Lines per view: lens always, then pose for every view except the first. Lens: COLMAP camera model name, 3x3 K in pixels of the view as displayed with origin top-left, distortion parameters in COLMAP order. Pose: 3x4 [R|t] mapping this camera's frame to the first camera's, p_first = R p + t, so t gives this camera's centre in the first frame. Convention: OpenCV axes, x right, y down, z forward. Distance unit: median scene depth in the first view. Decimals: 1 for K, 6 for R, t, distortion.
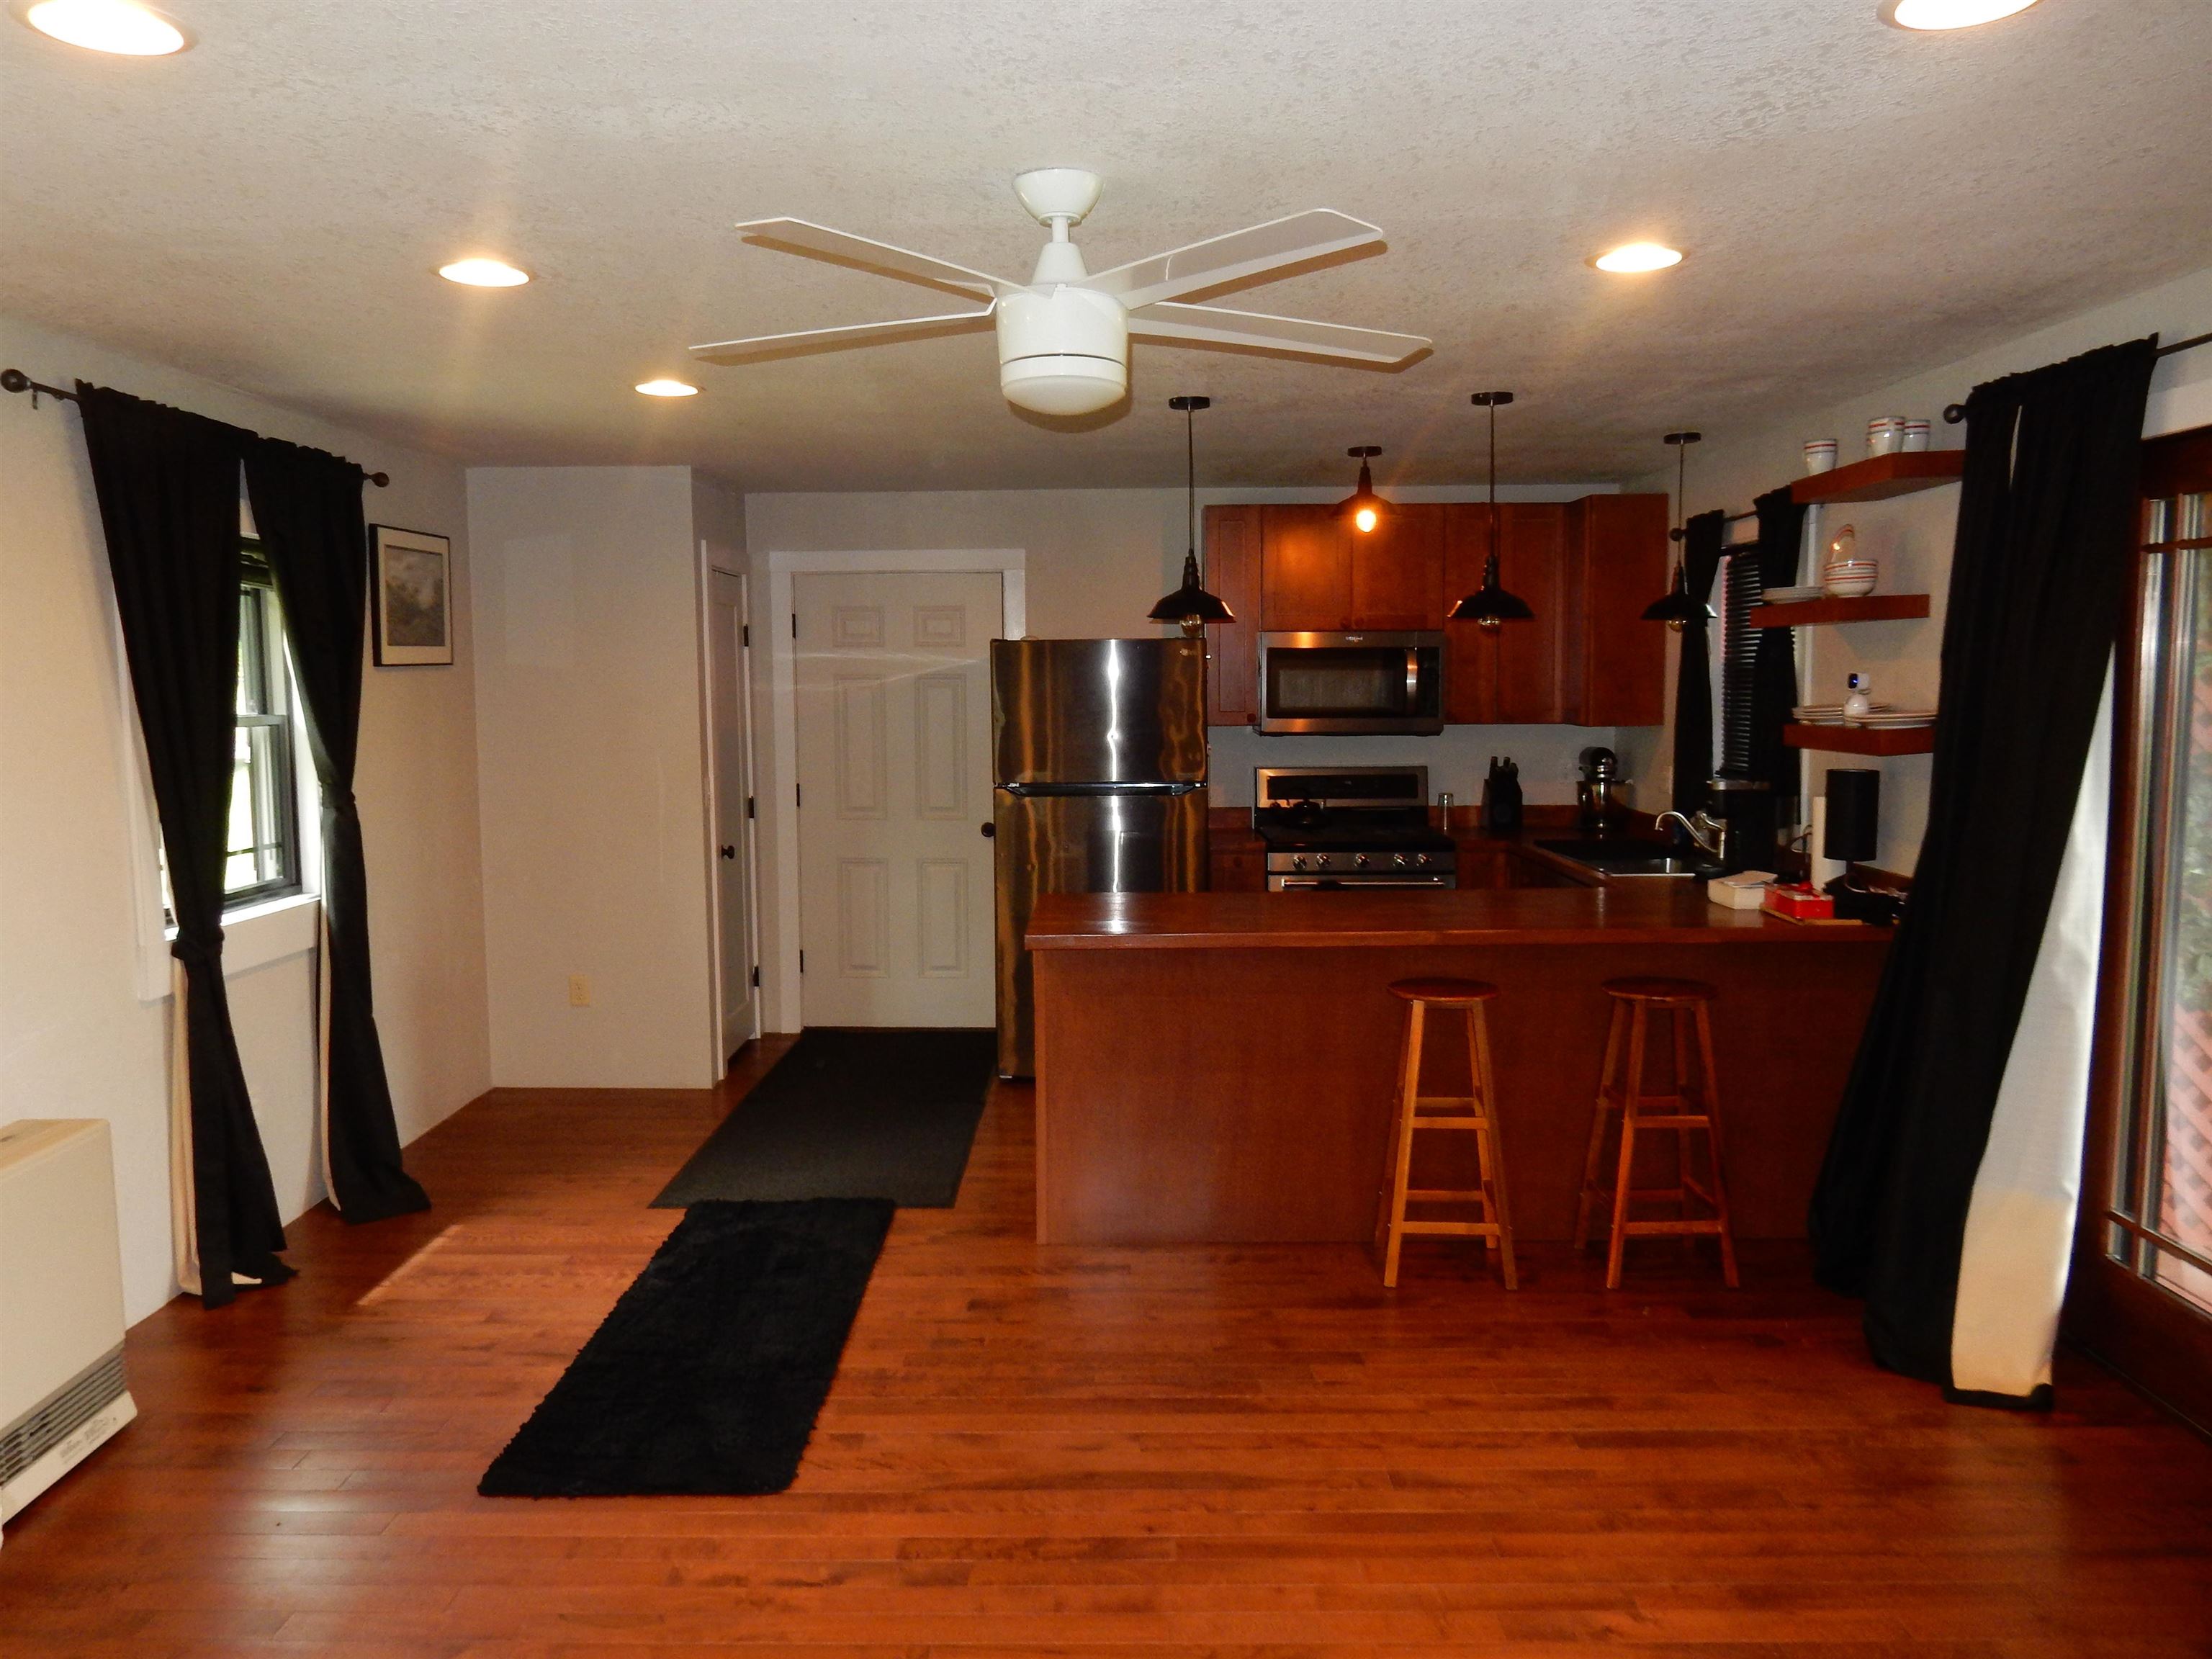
lens RADIAL K [[1637.7, 0, 1120.1], [0, 1637.7, 833.4], [0, 0, 1]] dist [0.000302, -0.000912]
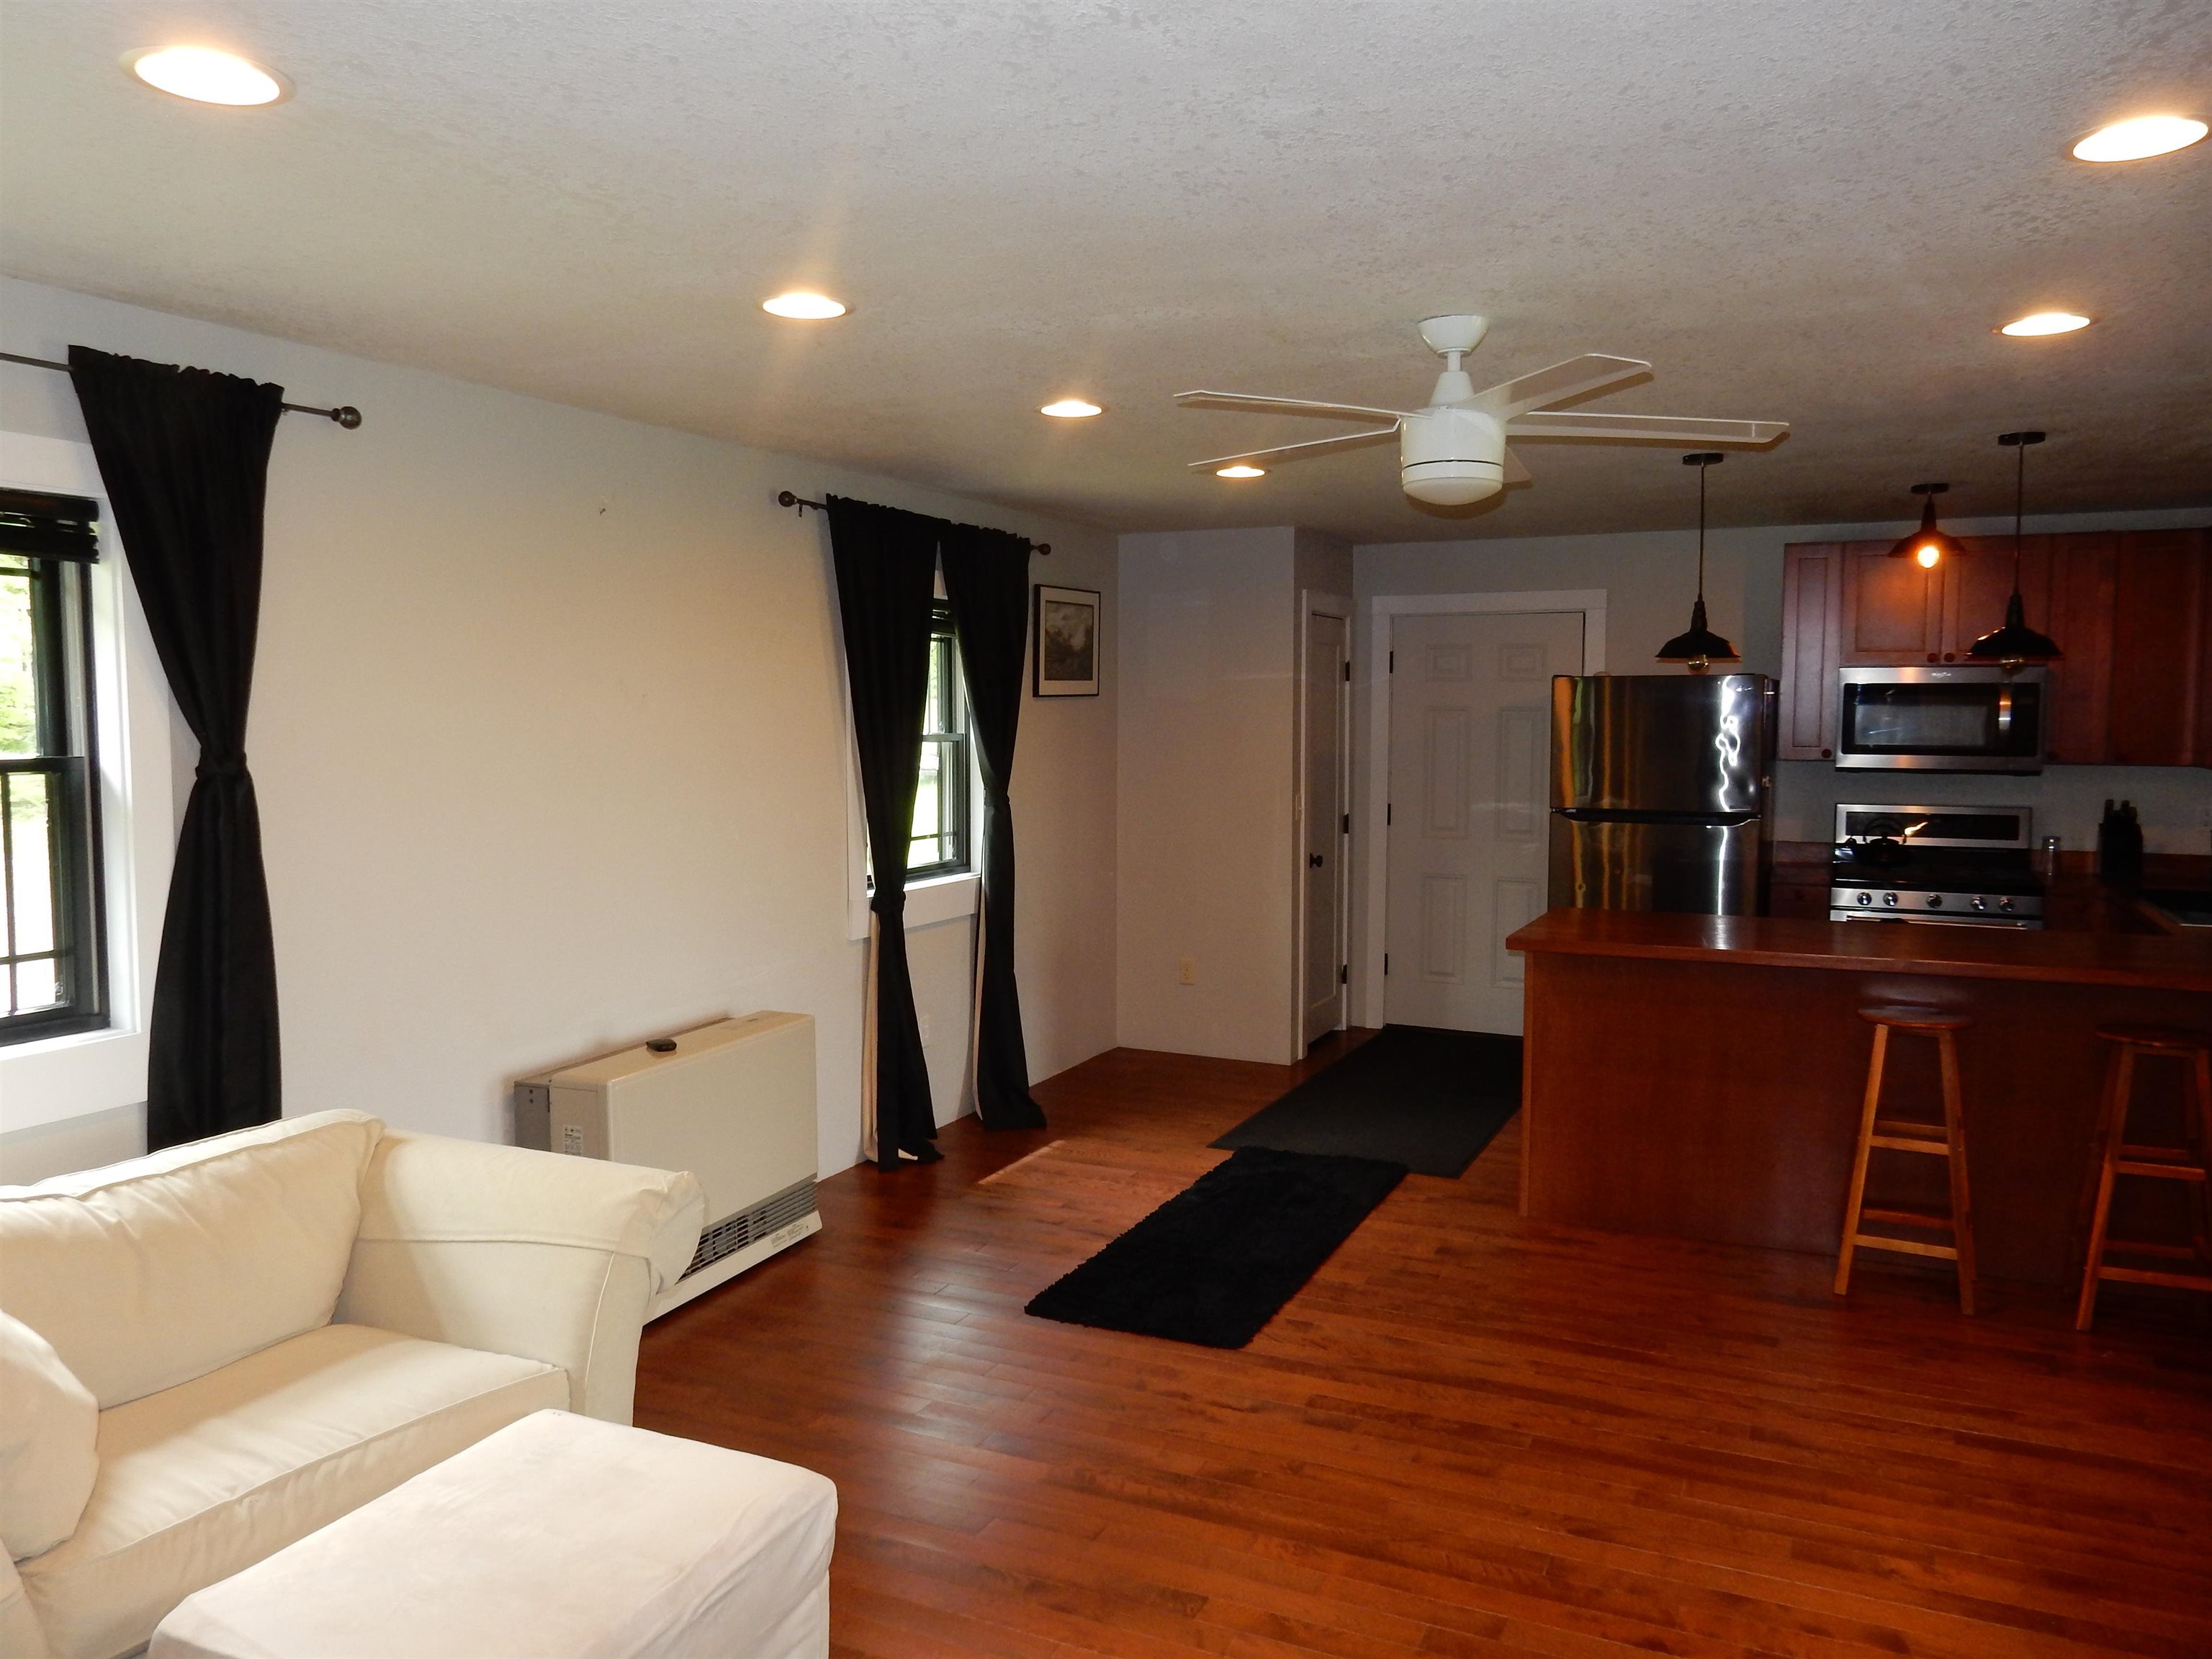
lens RADIAL K [[1647.8, 0, 1115.2], [0, 1647.8, 829.9], [0, 0, 1]] dist [0.011627, -0.002883]
pose [[0.910155, 0.040500, -0.412283, 0.164653], [-0.048799, 0.998762, -0.009617, 0.012335], [0.411384, 0.028872, 0.911005, -0.163013]]
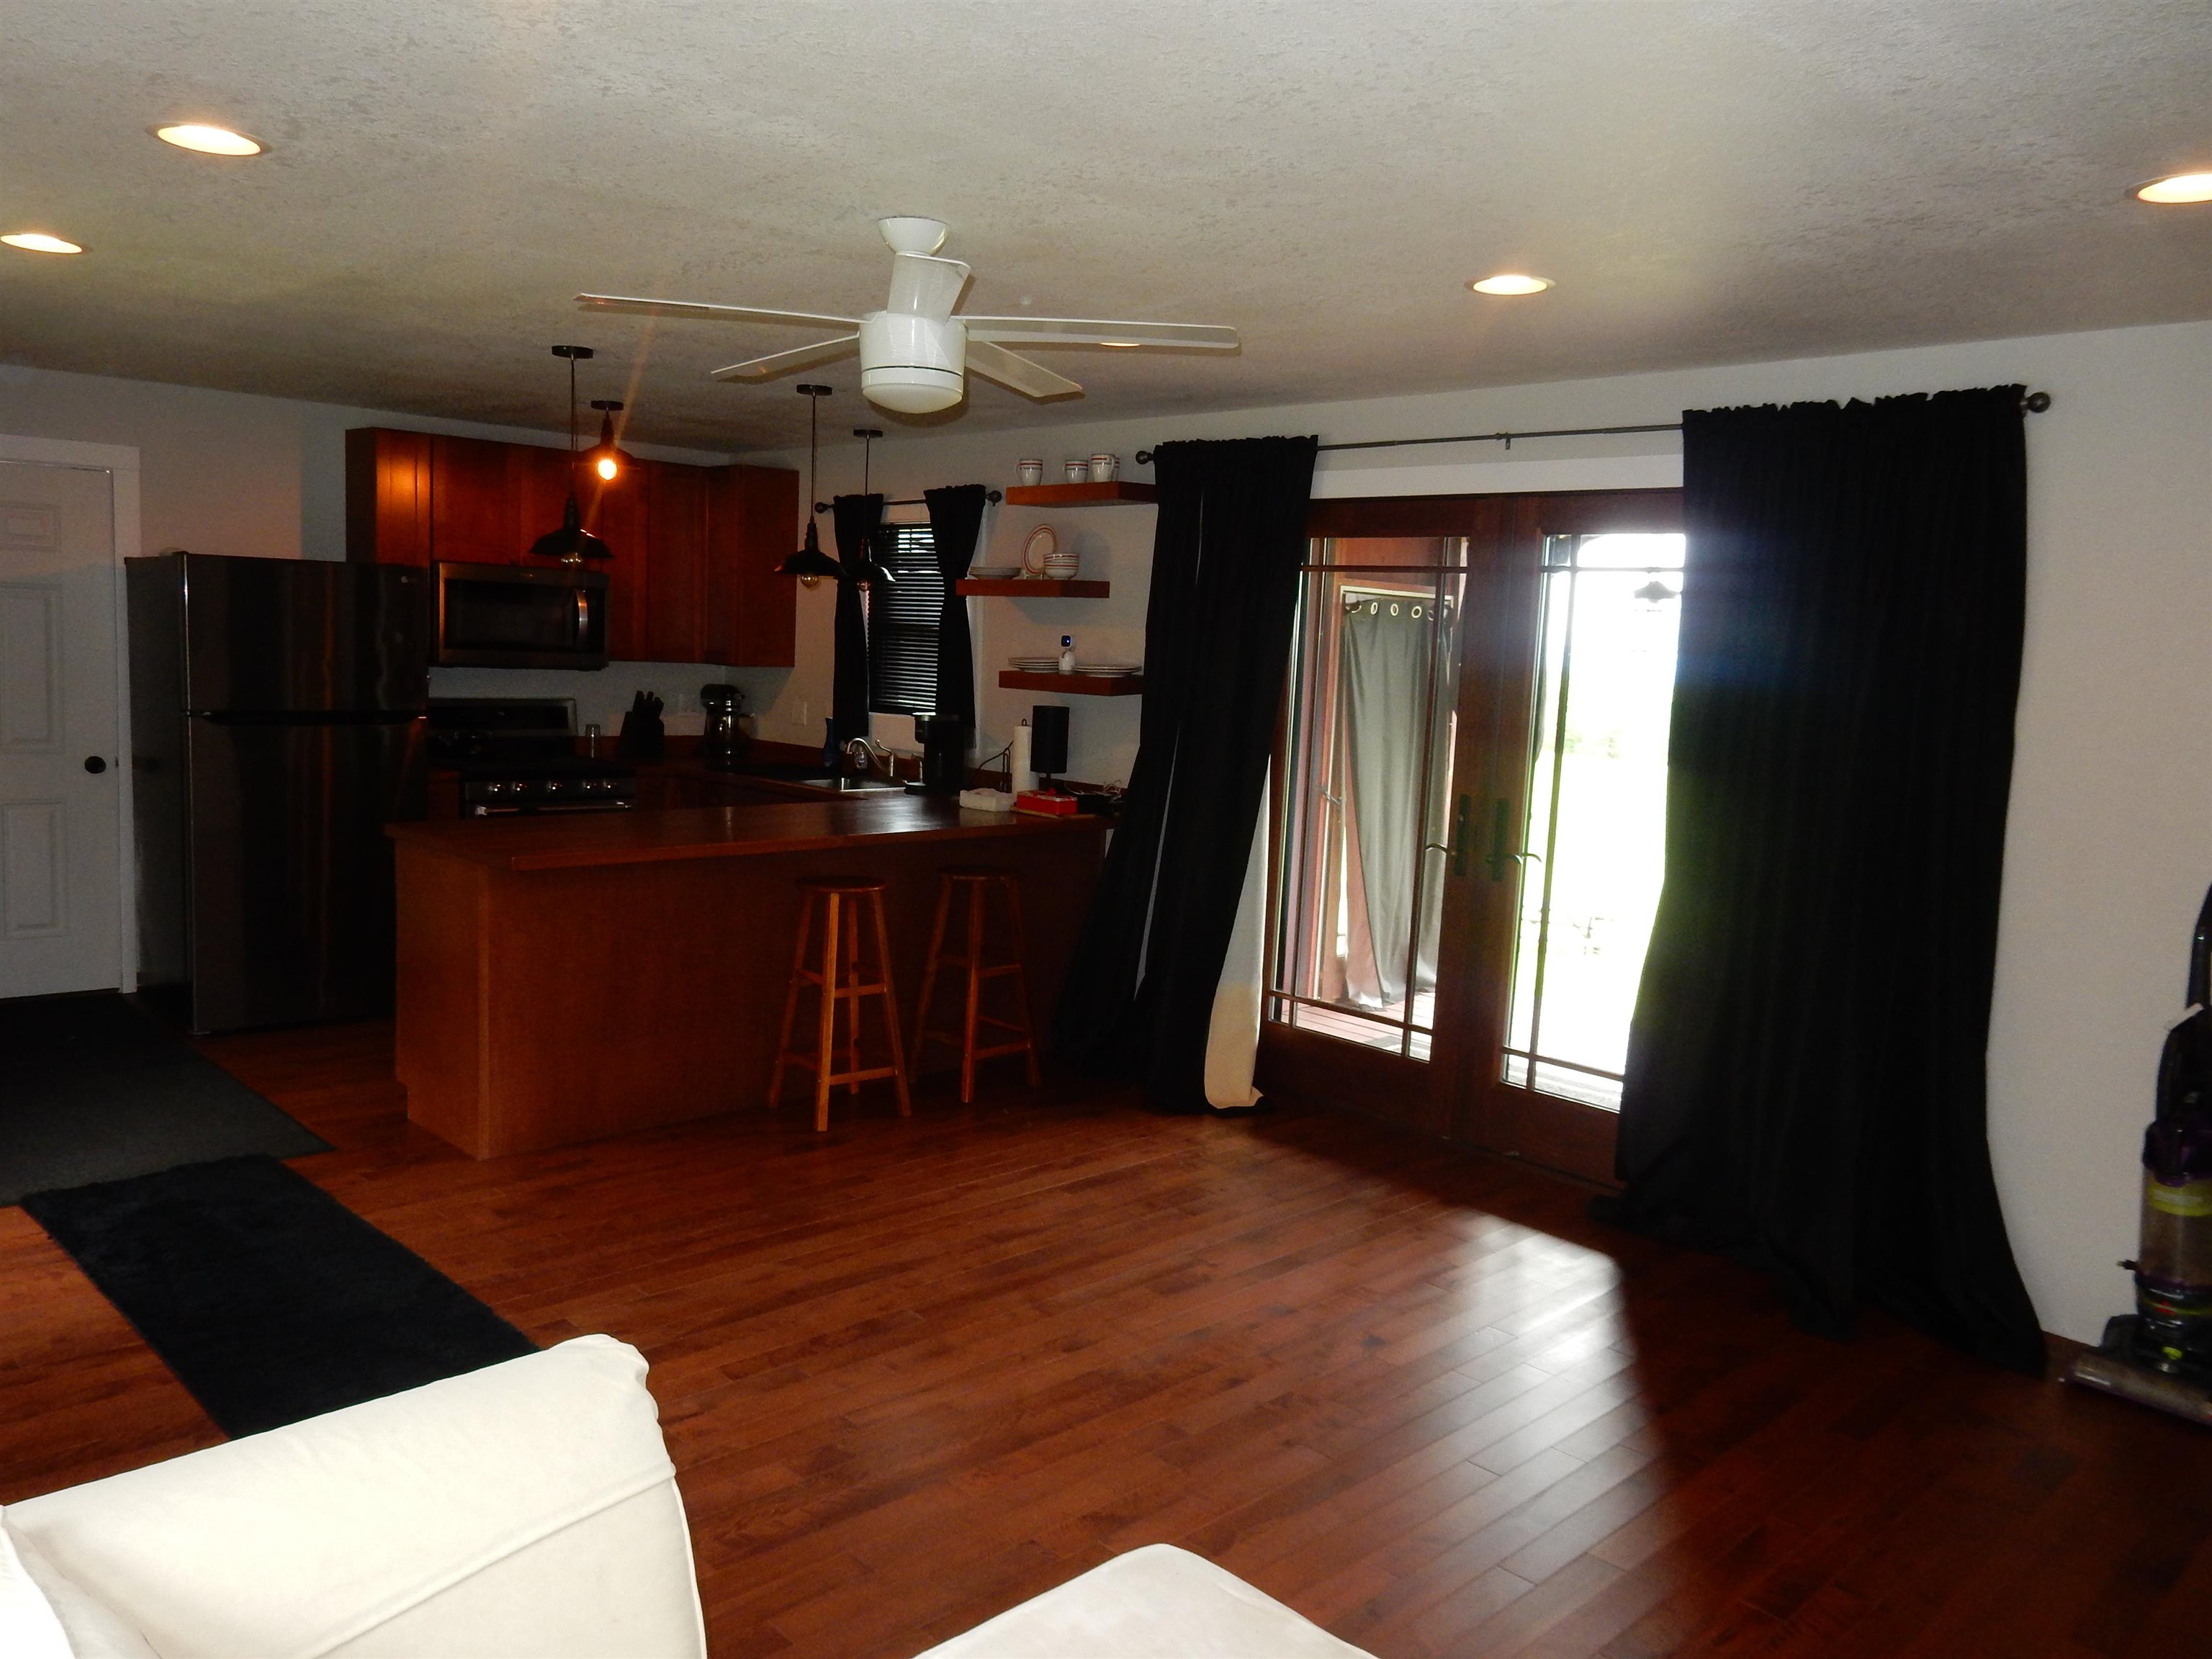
lens RADIAL K [[1625.6, 0, 1106.0], [0, 1625.6, 829.5], [0, 0, 1]] dist [-0.008207, -0.001924]
pose [[0.716054, -0.041999, 0.696780, -0.505457], [0.015930, 0.998912, 0.043839, 0.005215], [-0.697863, -0.020291, 0.715944, 0.000264]]
